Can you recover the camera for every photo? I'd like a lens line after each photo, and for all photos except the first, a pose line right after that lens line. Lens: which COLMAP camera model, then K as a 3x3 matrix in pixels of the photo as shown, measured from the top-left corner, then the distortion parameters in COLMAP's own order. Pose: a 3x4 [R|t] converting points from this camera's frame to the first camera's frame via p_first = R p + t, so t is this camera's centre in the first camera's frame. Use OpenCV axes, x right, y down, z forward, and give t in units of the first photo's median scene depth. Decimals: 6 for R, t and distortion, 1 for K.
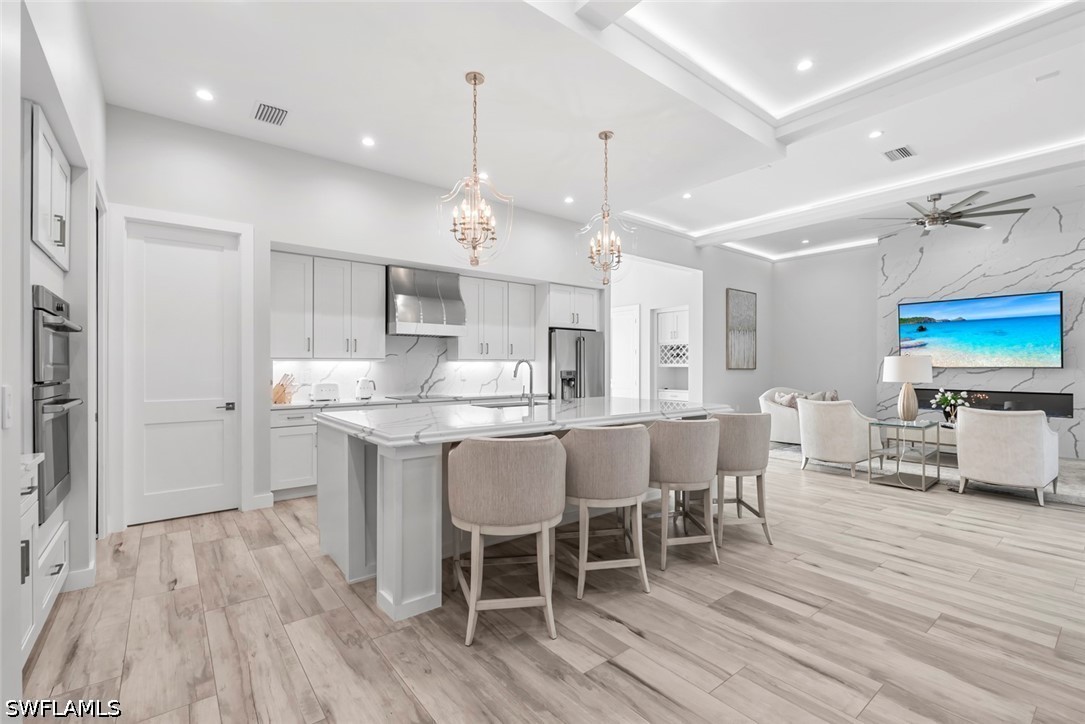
lens RADIAL K [[480.1, 0, 547.4], [0, 480.1, 364.2], [0, 0, 1]] dist [-0.006199, -0.001046]
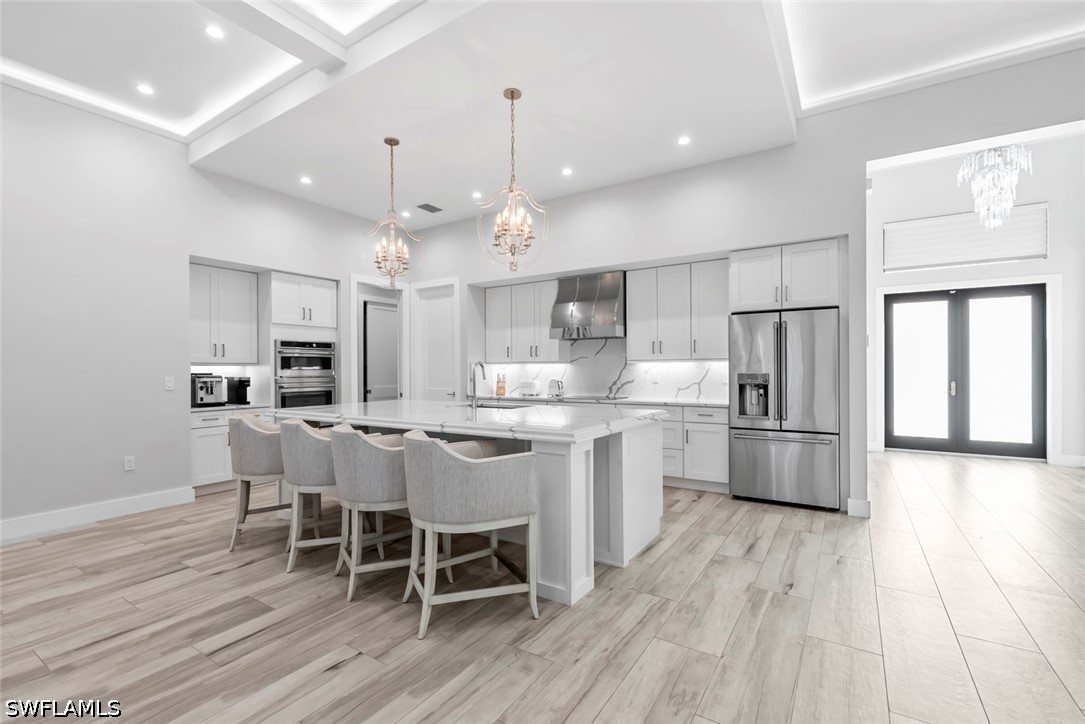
lens RADIAL K [[480.1, 0, 547.1], [0, 480.1, 367.3], [0, 0, 1]] dist [-0.006199, -0.001046]
pose [[0.321379, -0.003221, -0.946945, 0.658512], [0.012087, 0.999927, 0.000701, 0.000786], [0.946873, -0.011671, 0.321395, 0.546337]]
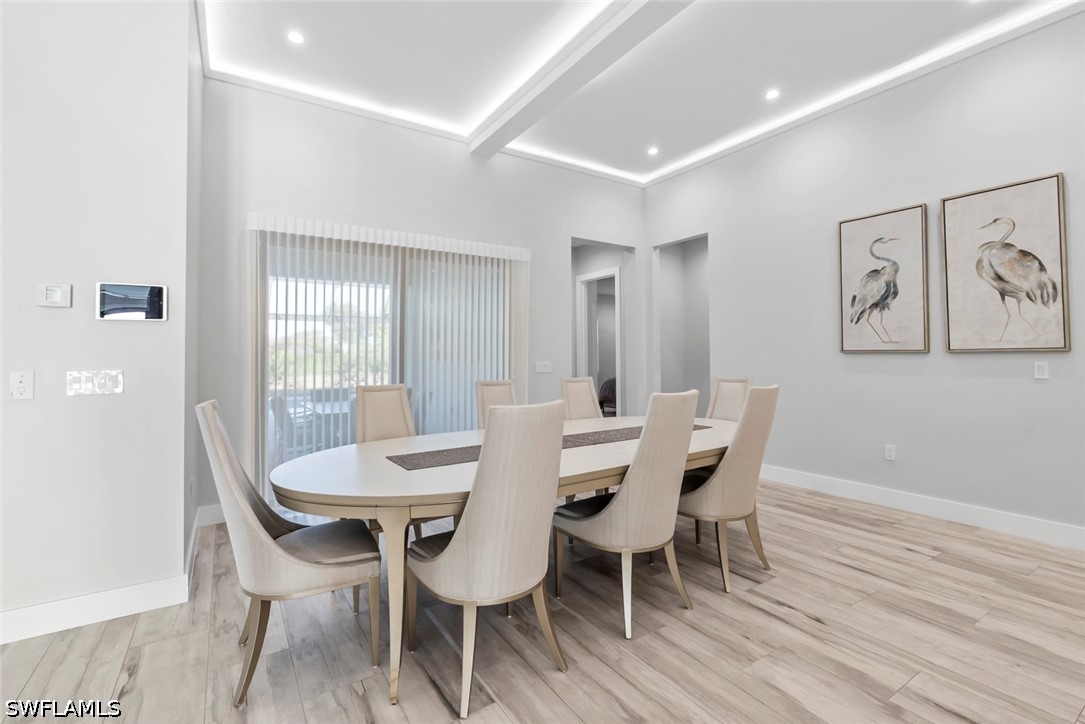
lens RADIAL K [[480.1, 0, 545.5], [0, 480.1, 355.6], [0, 0, 1]] dist [-0.006199, -0.001046]
pose [[-0.994664, 0.002856, 0.103128, 0.400956], [0.002418, 0.999988, -0.004375, 0.003679], [-0.103139, -0.004102, -0.994658, 0.628984]]
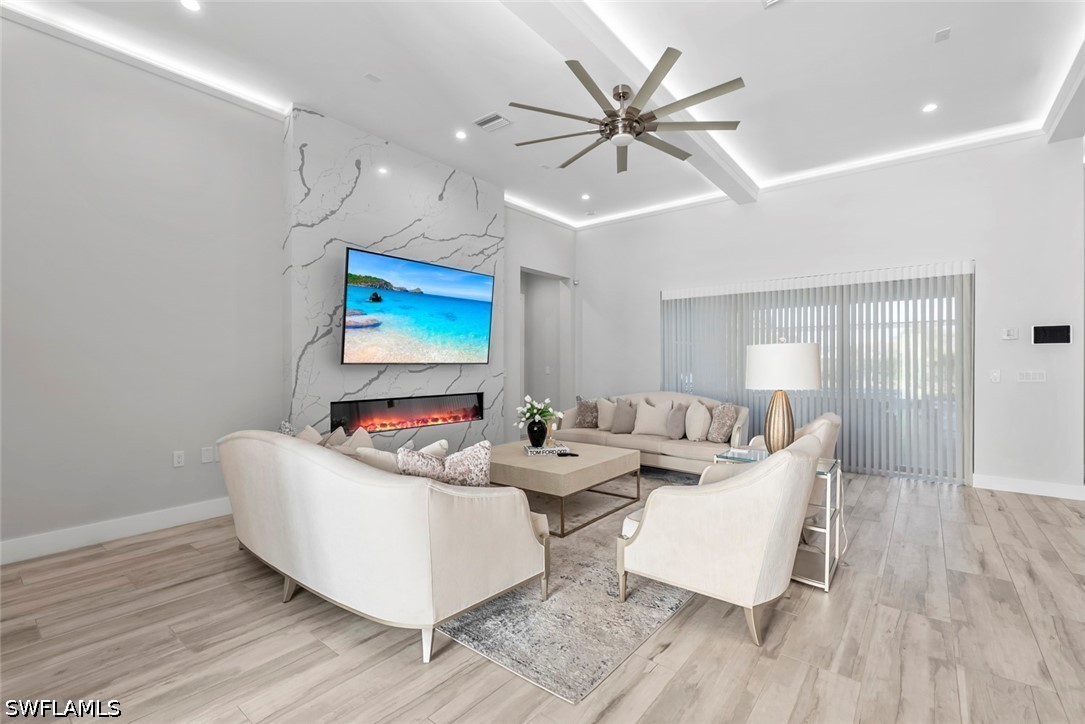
lens RADIAL K [[480.1, 0, 544.4], [0, 480.1, 357.6], [0, 0, 1]] dist [-0.006199, -0.001046]
pose [[-0.217103, 0.010370, 0.976094, 0.215950], [-0.006385, 0.999907, -0.012043, 0.007713], [-0.976128, -0.008847, -0.217016, 1.237507]]
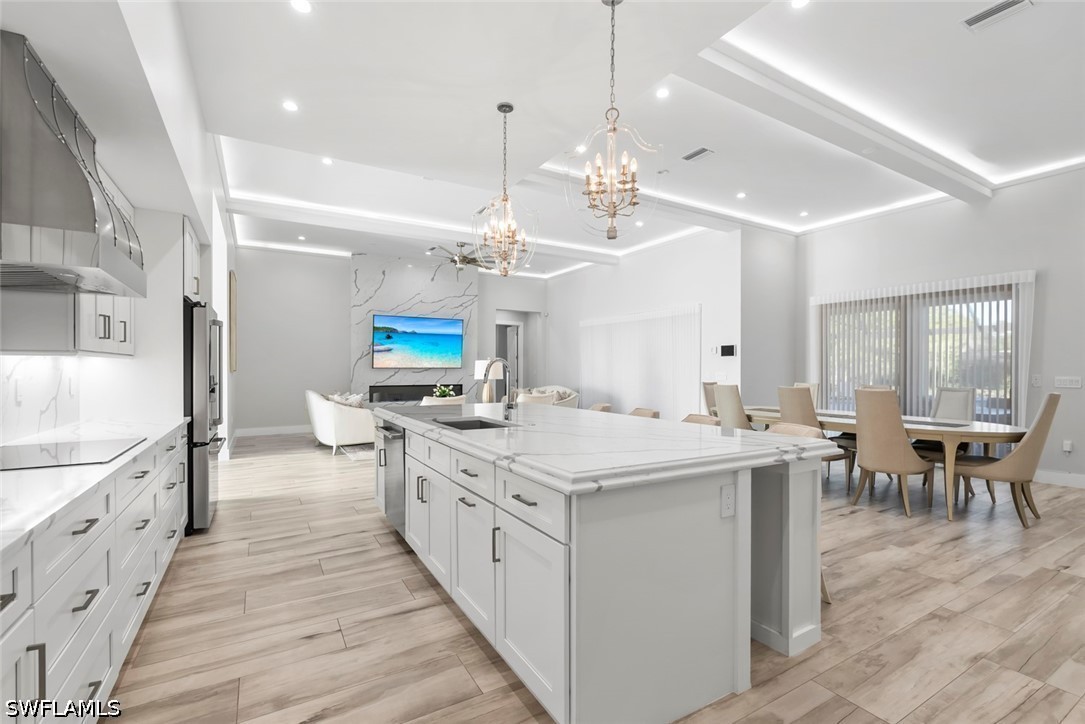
lens RADIAL K [[480.1, 0, 545.1], [0, 480.1, 372.2], [0, 0, 1]] dist [-0.006199, -0.001046]
pose [[0.147541, -0.009530, 0.989010, -0.522669], [-0.007133, 0.999917, 0.010699, 0.001585], [-0.989030, -0.008633, 0.147461, 0.554078]]
